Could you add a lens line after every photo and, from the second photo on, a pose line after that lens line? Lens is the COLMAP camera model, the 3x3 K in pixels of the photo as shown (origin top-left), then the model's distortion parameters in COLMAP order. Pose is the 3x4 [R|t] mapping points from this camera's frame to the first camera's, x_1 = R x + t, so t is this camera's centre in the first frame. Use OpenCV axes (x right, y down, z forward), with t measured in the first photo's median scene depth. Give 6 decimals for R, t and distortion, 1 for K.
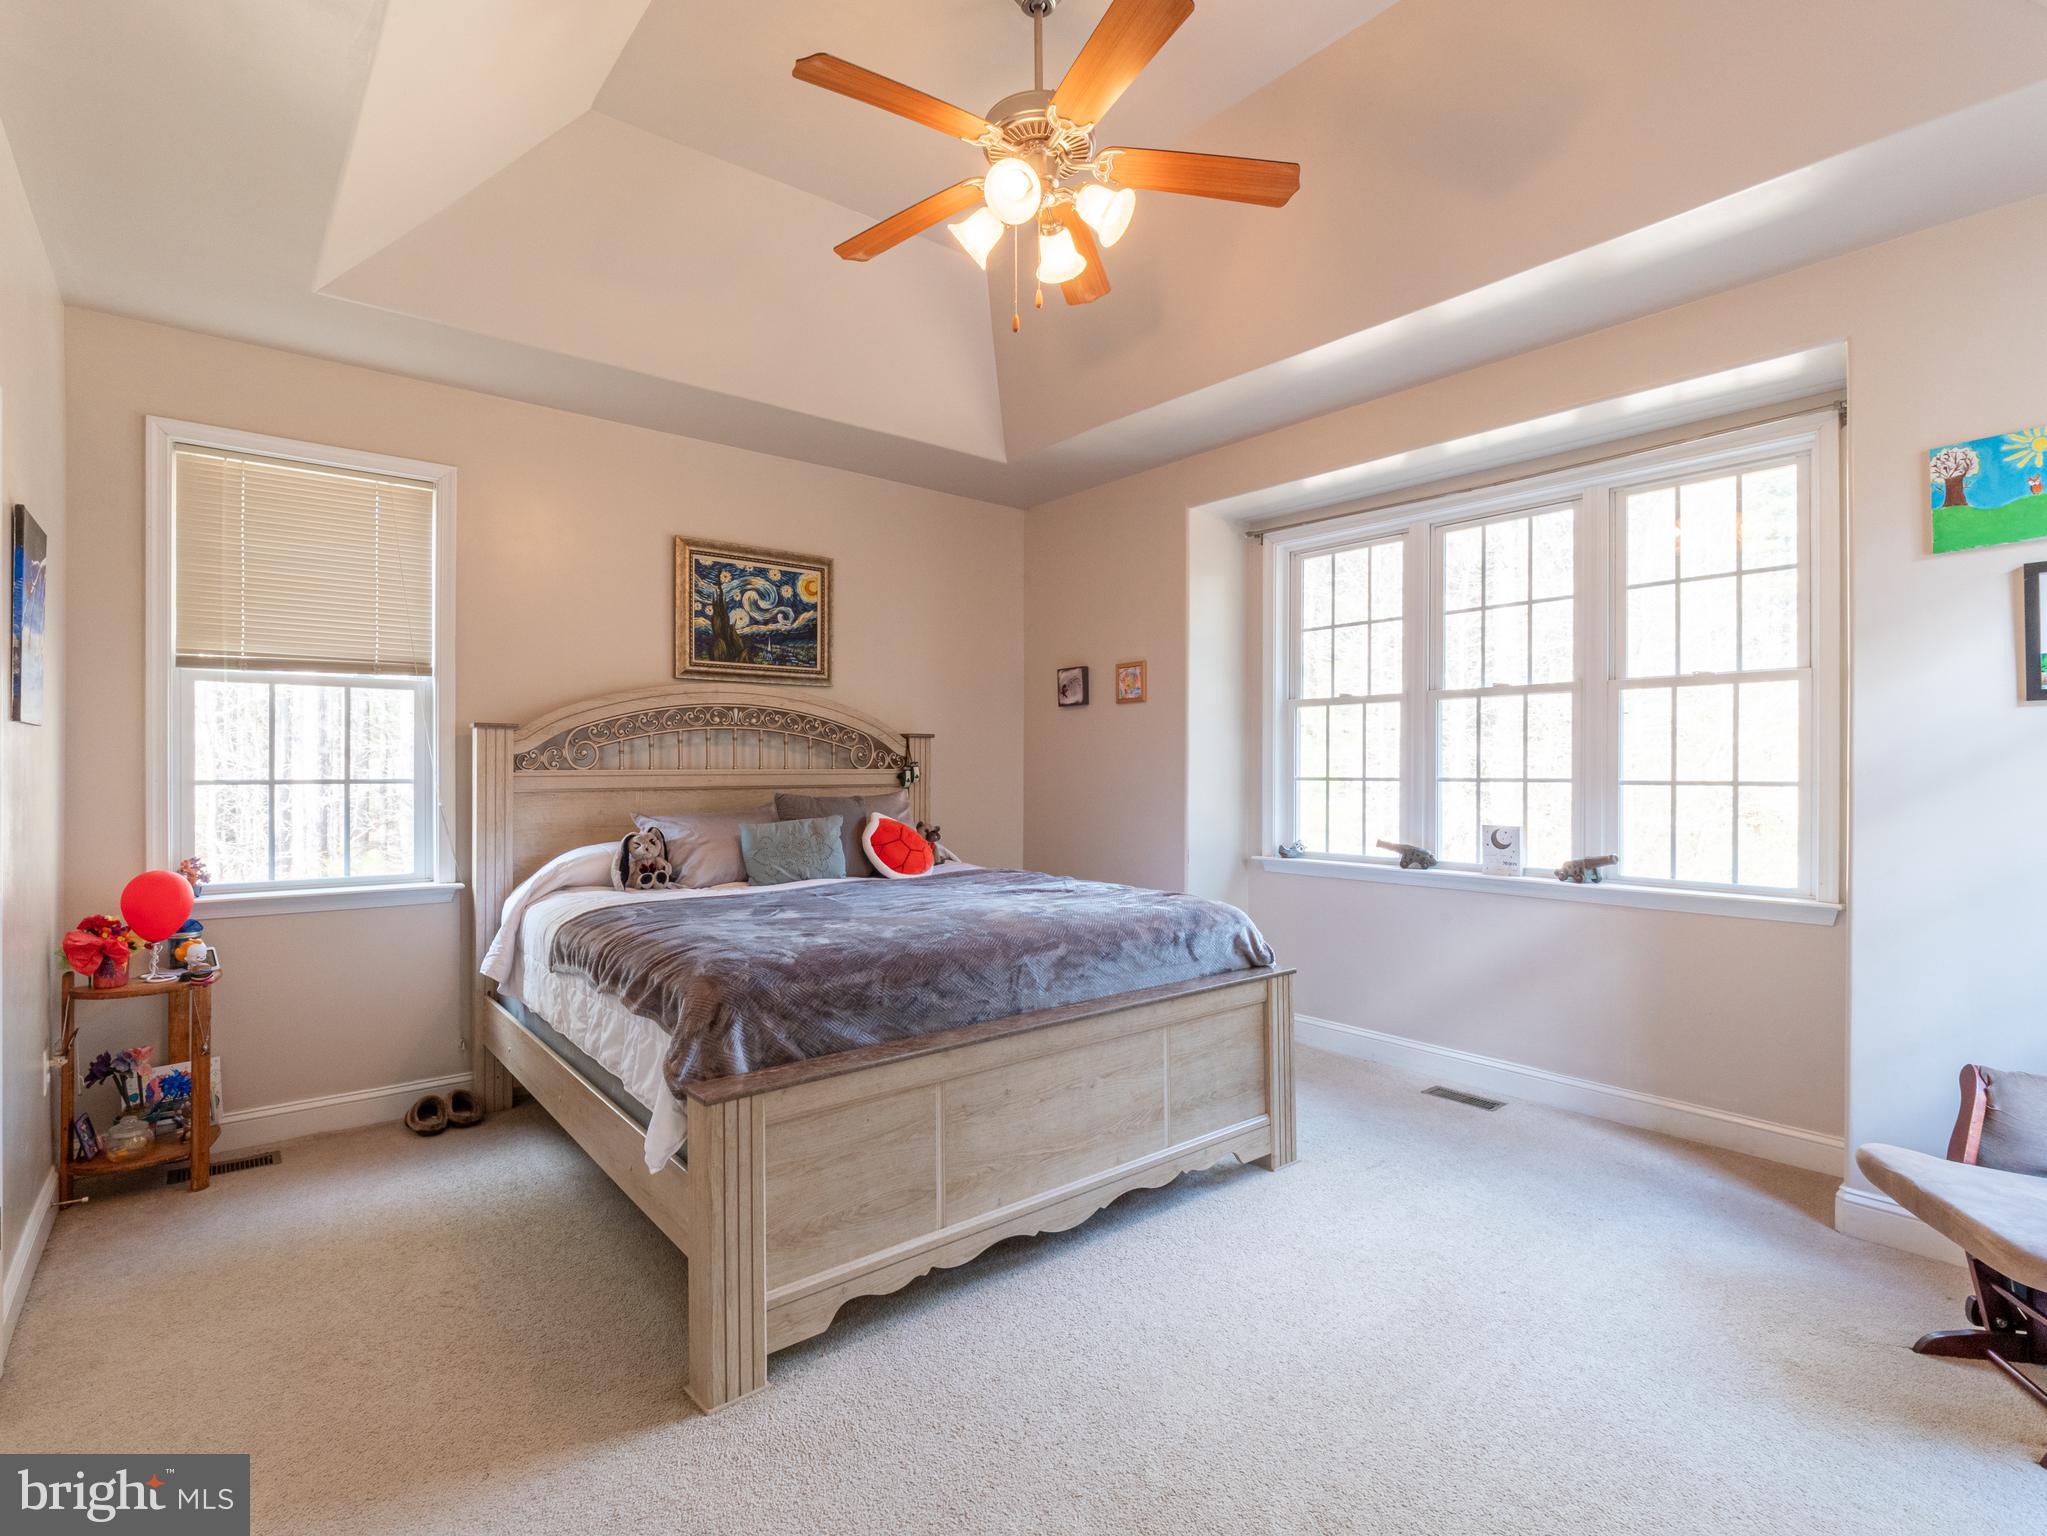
lens RADIAL K [[998.4, 0, 1020.5], [0, 998.4, 773.0], [0, 0, 1]] dist [-0.003746, -0.002209]
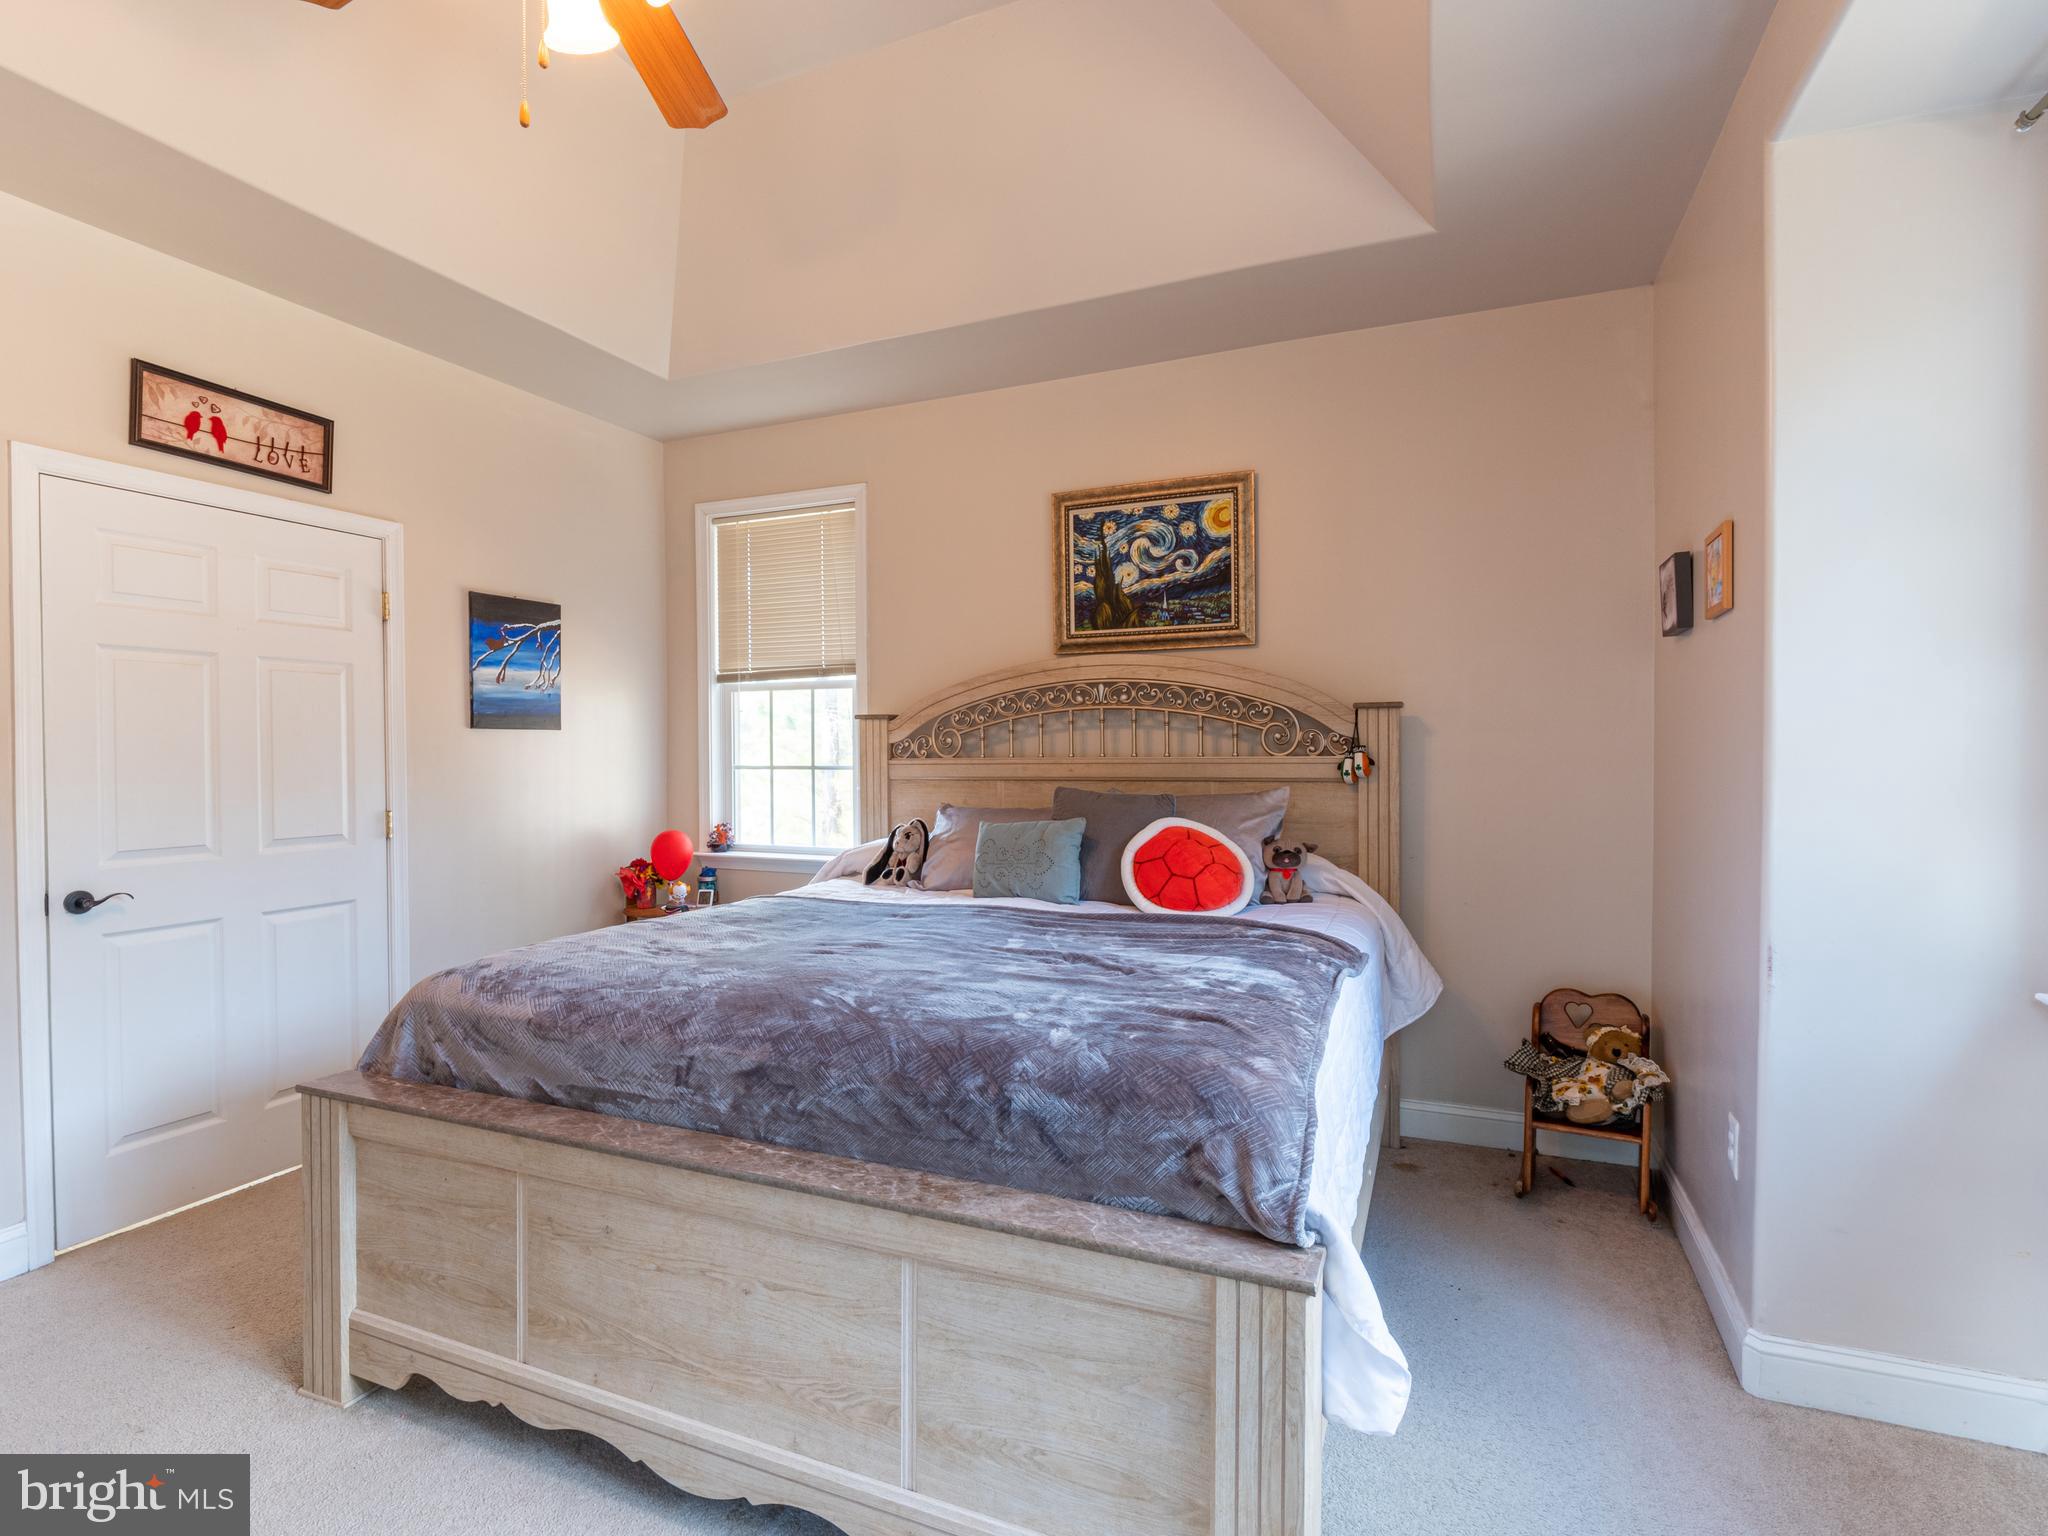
lens RADIAL K [[998.9, 0, 1021.0], [0, 998.9, 773.0], [0, 0, 1]] dist [-0.003746, -0.002209]
pose [[0.457854, 0.014829, -0.888904, 0.417189], [0.000750, 0.999854, 0.017066, -0.004449], [0.889027, -0.008480, 0.457776, 0.541247]]
